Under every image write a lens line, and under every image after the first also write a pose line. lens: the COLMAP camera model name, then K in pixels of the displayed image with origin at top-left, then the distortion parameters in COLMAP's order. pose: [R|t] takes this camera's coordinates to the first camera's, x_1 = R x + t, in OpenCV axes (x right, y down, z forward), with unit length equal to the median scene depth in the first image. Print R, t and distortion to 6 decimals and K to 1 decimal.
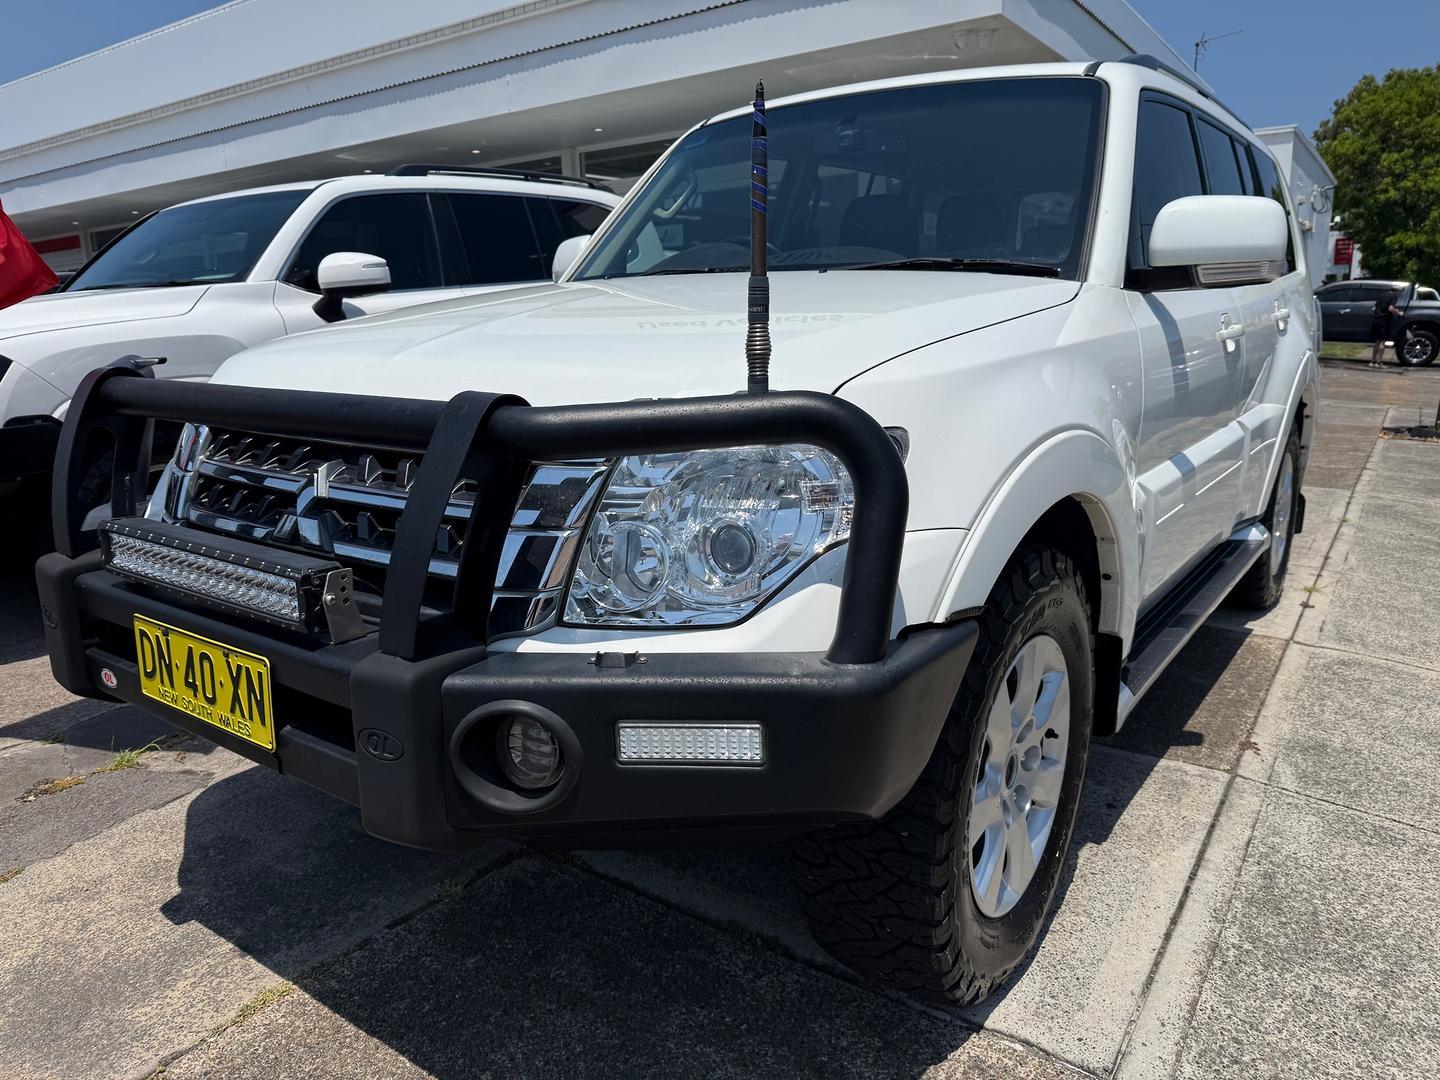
lens RADIAL K [[999.6, 0, 725.6], [0, 999.6, 553.0], [0, 0, 1]] dist [0.065193, -0.085105]
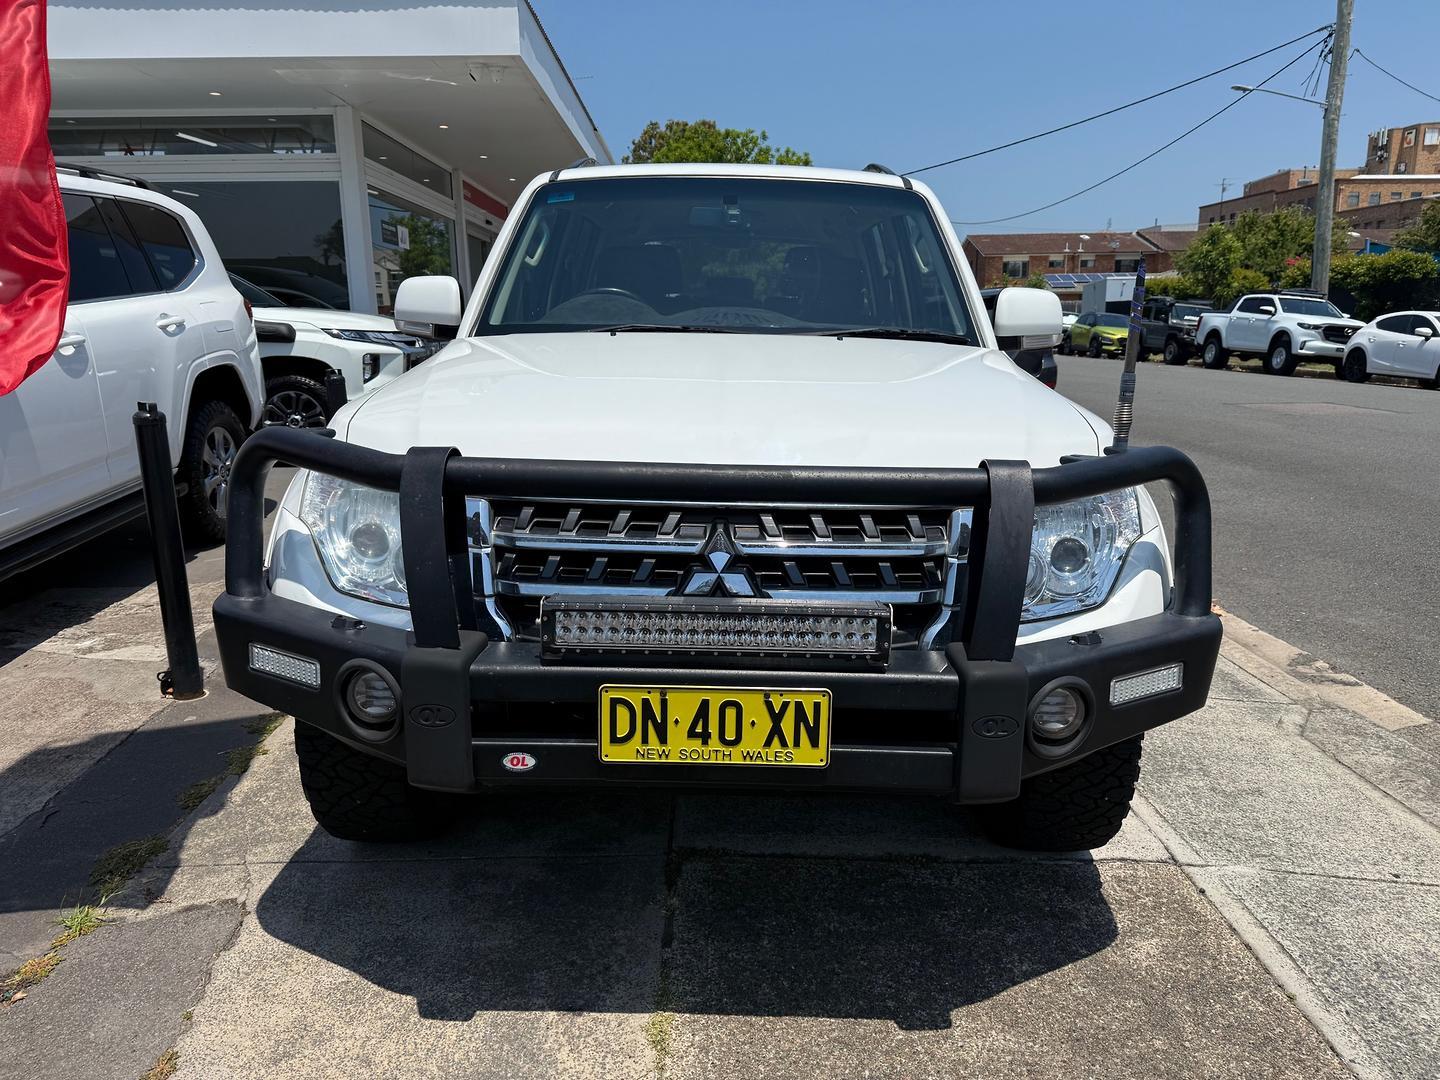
lens RADIAL K [[1000.1, 0, 720.0], [0, 1000.1, 540.0], [0, 0, 1]] dist [0.069519, -0.083098]
pose [[0.817263, -0.103633, 0.566870, -0.865034], [0.111066, 0.993580, 0.021517, -0.079767], [-0.565461, 0.045375, 0.823526, 0.057033]]
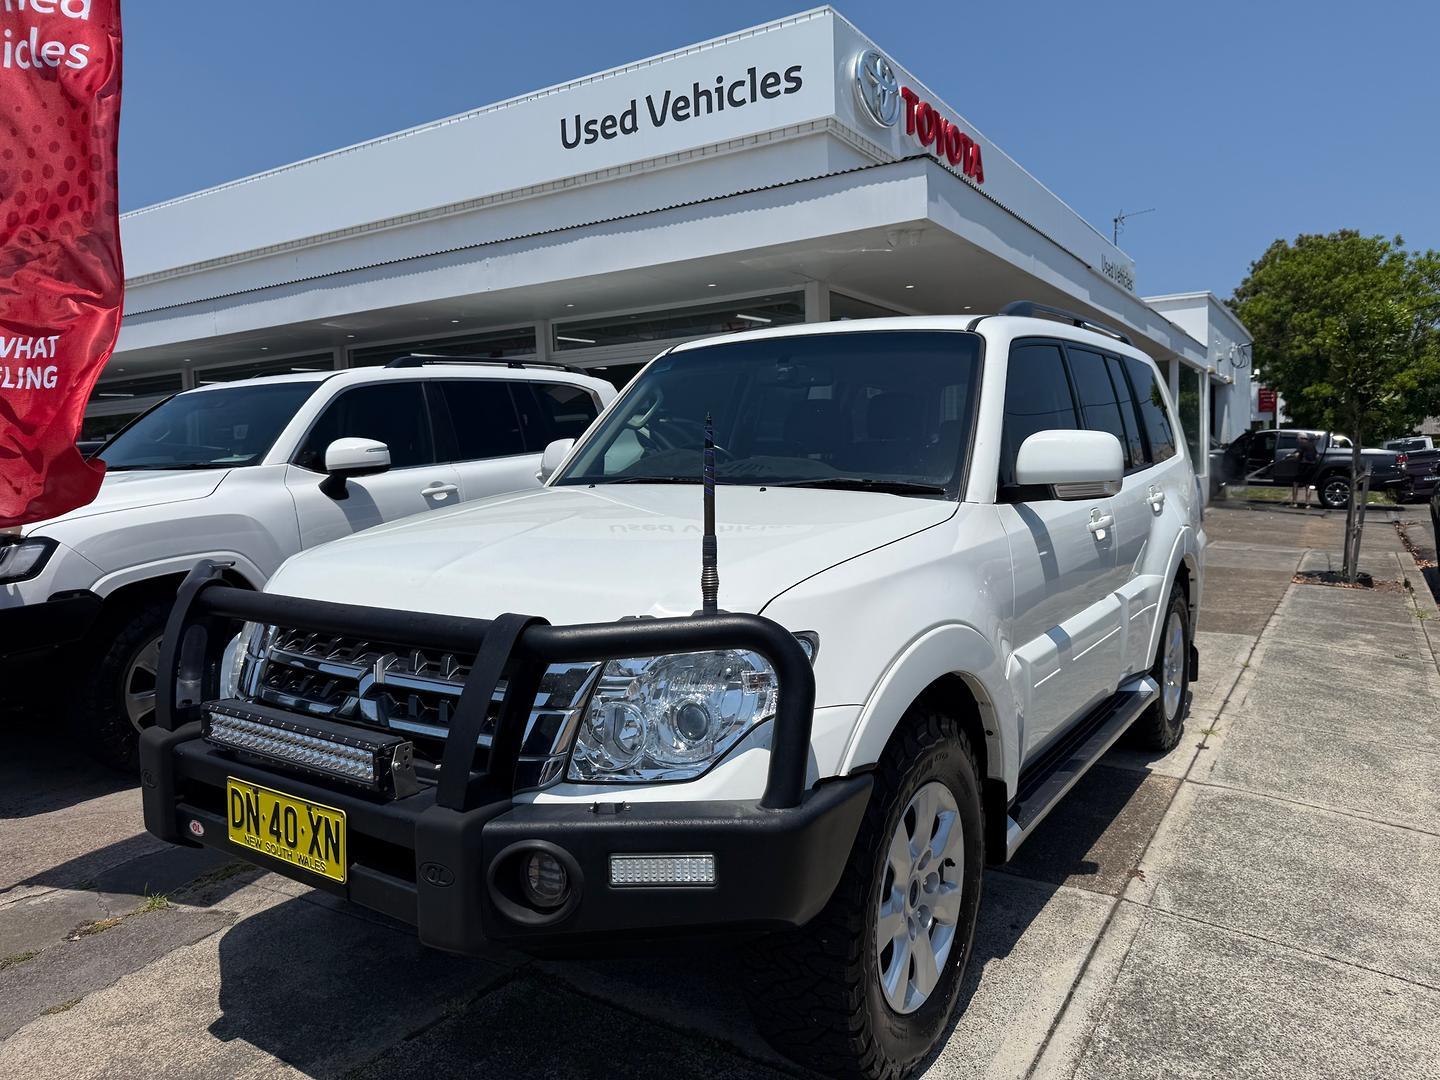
lens RADIAL K [[999.6, 0, 725.6], [0, 999.6, 553.0], [0, 0, 1]] dist [0.065193, -0.085105]
pose [[0.999263, -0.004339, 0.038146, 0.000237], [0.009399, 0.991005, -0.133495, -0.035893], [-0.037223, 0.133755, 0.990315, -0.274163]]
